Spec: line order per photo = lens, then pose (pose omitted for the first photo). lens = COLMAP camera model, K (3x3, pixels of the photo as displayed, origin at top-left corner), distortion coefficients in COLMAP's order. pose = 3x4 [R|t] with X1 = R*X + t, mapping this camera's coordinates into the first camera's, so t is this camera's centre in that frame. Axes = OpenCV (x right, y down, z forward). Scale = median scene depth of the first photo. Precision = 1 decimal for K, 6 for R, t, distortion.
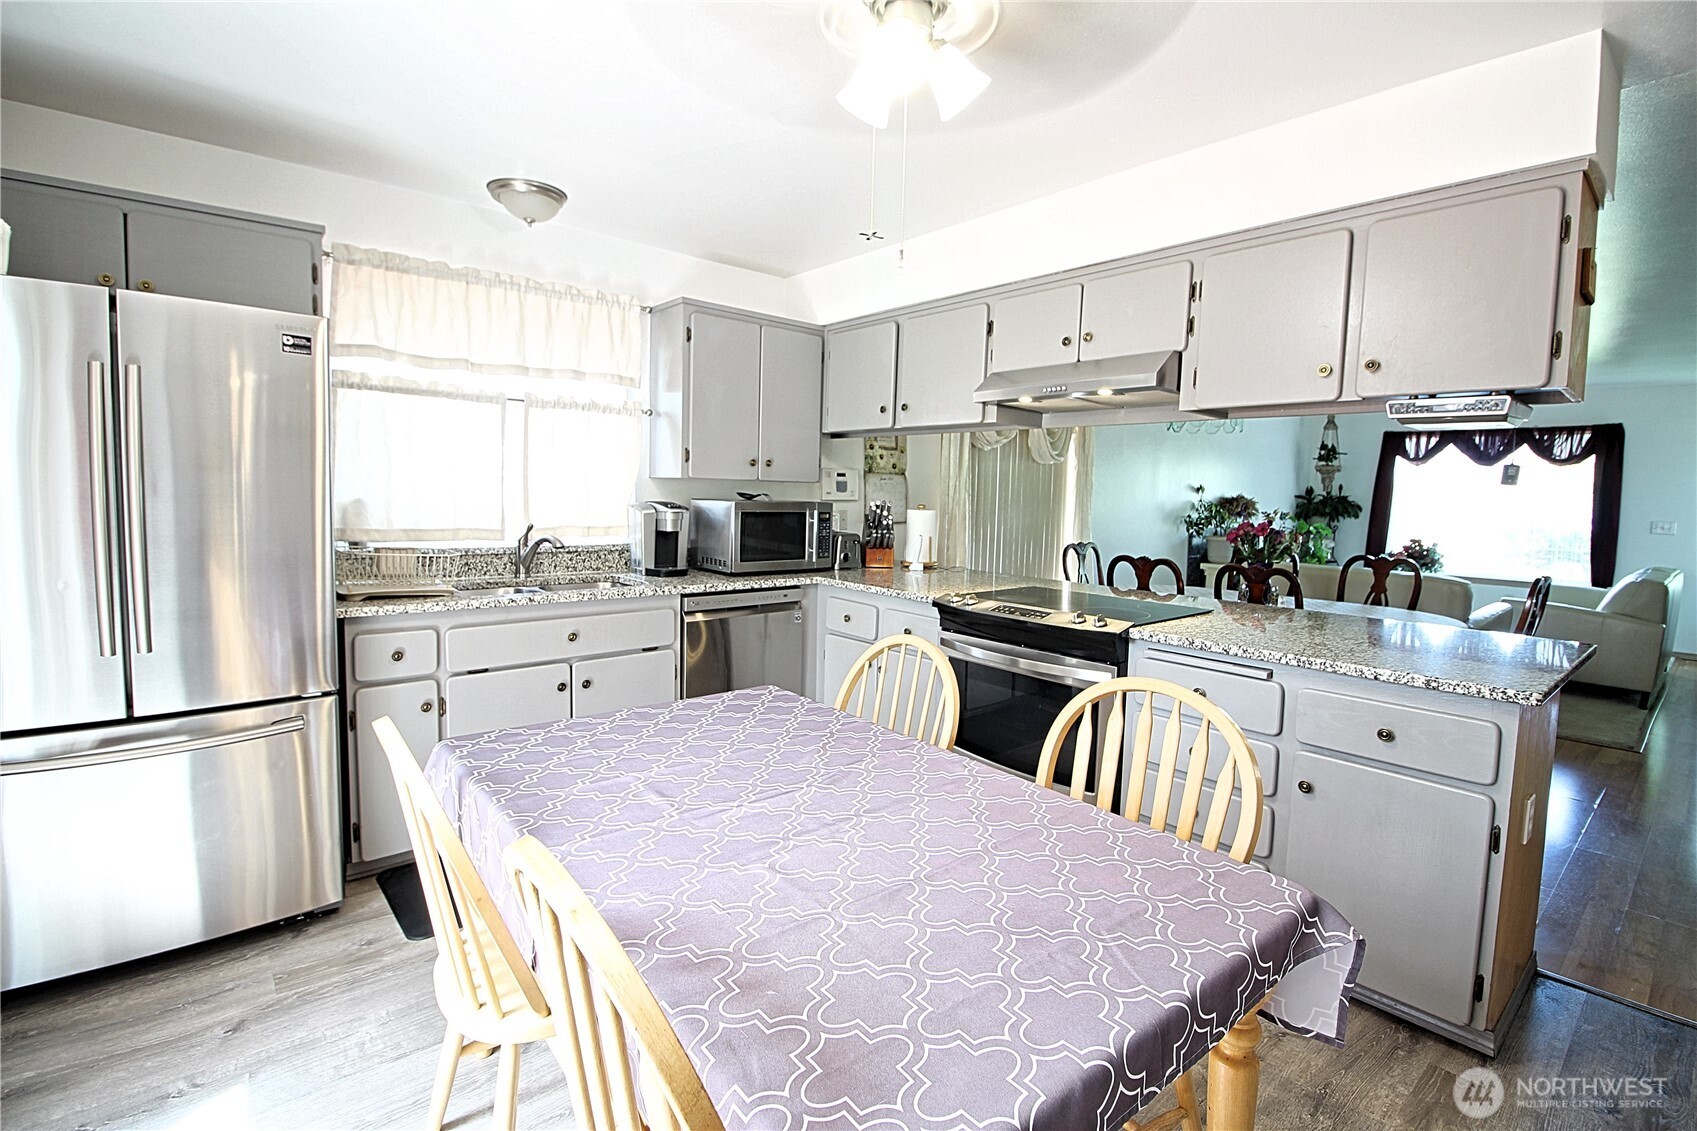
lens RADIAL K [[802.4, 0, 859.2], [0, 802.4, 557.0], [0, 0, 1]] dist [-0.005587, -0.000751]
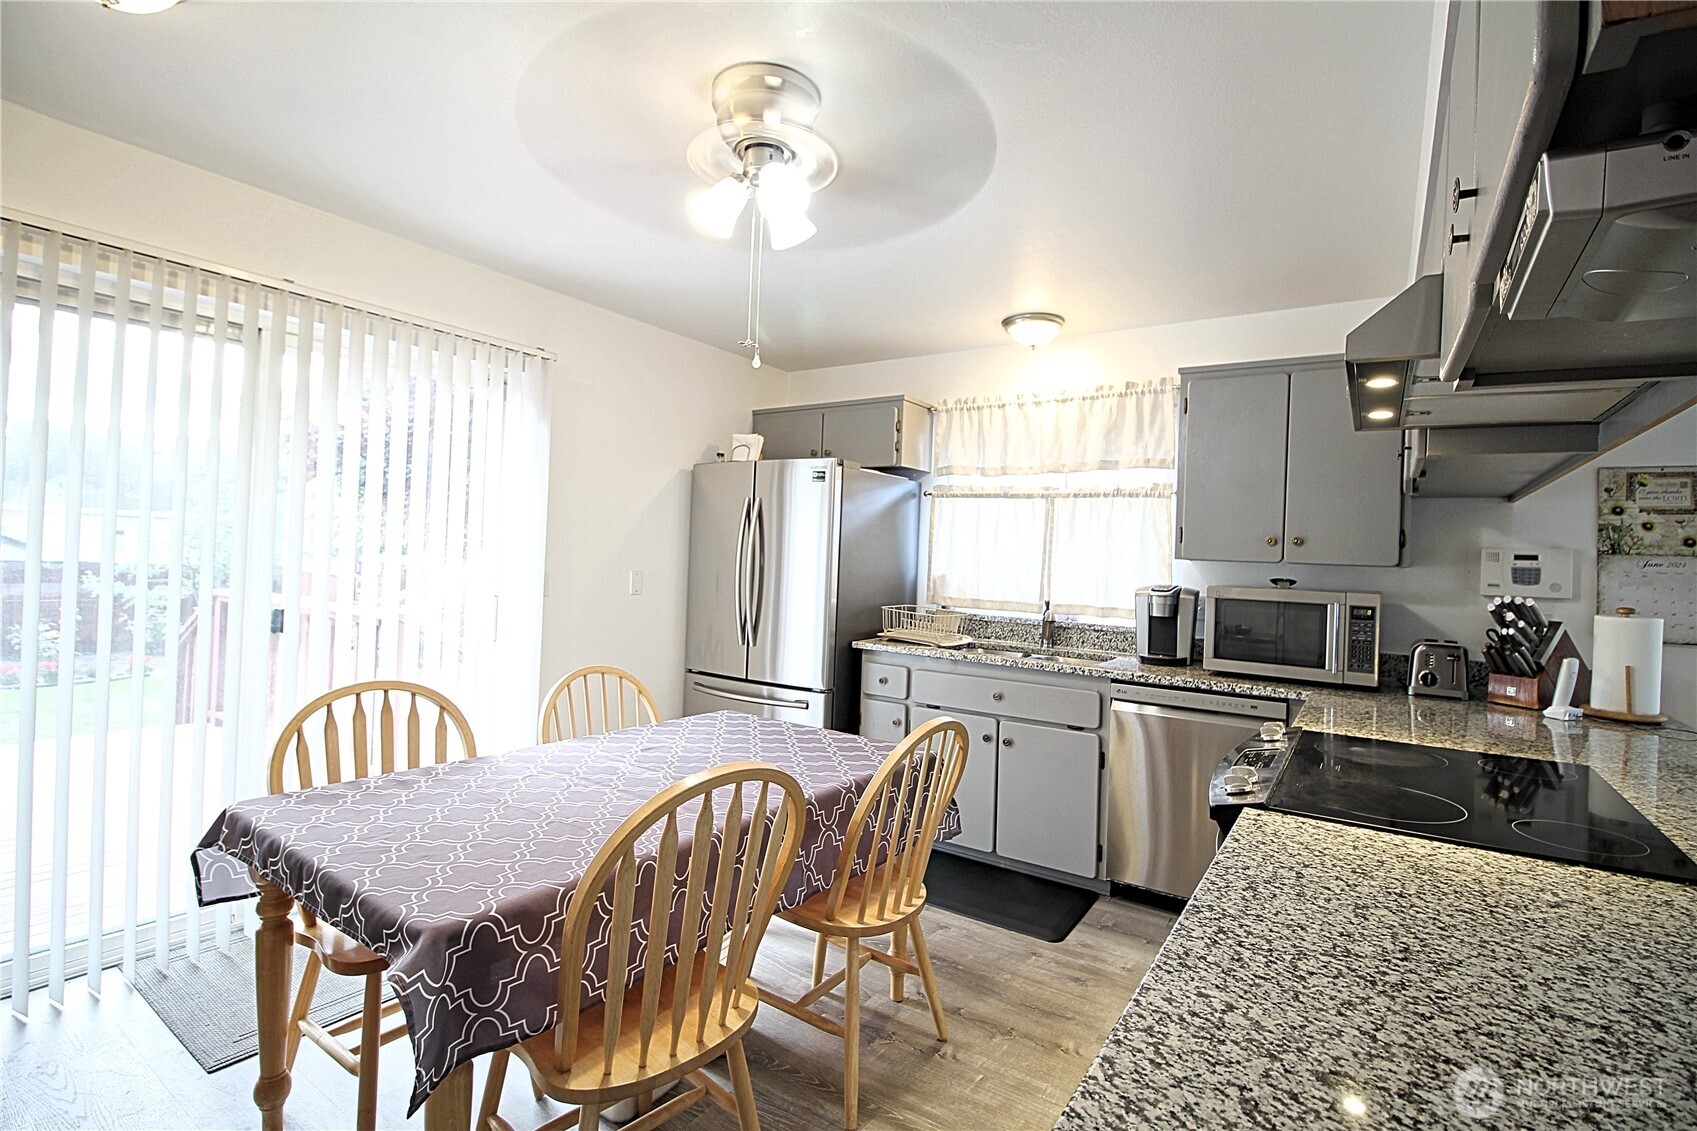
lens RADIAL K [[802.4, 0, 859.0], [0, 802.4, 557.5], [0, 0, 1]] dist [-0.005587, -0.000751]
pose [[0.243578, -0.016862, -0.969735, 0.603163], [-0.111428, 0.992742, -0.045251, -0.019386], [0.963459, 0.119078, 0.239931, 0.440389]]
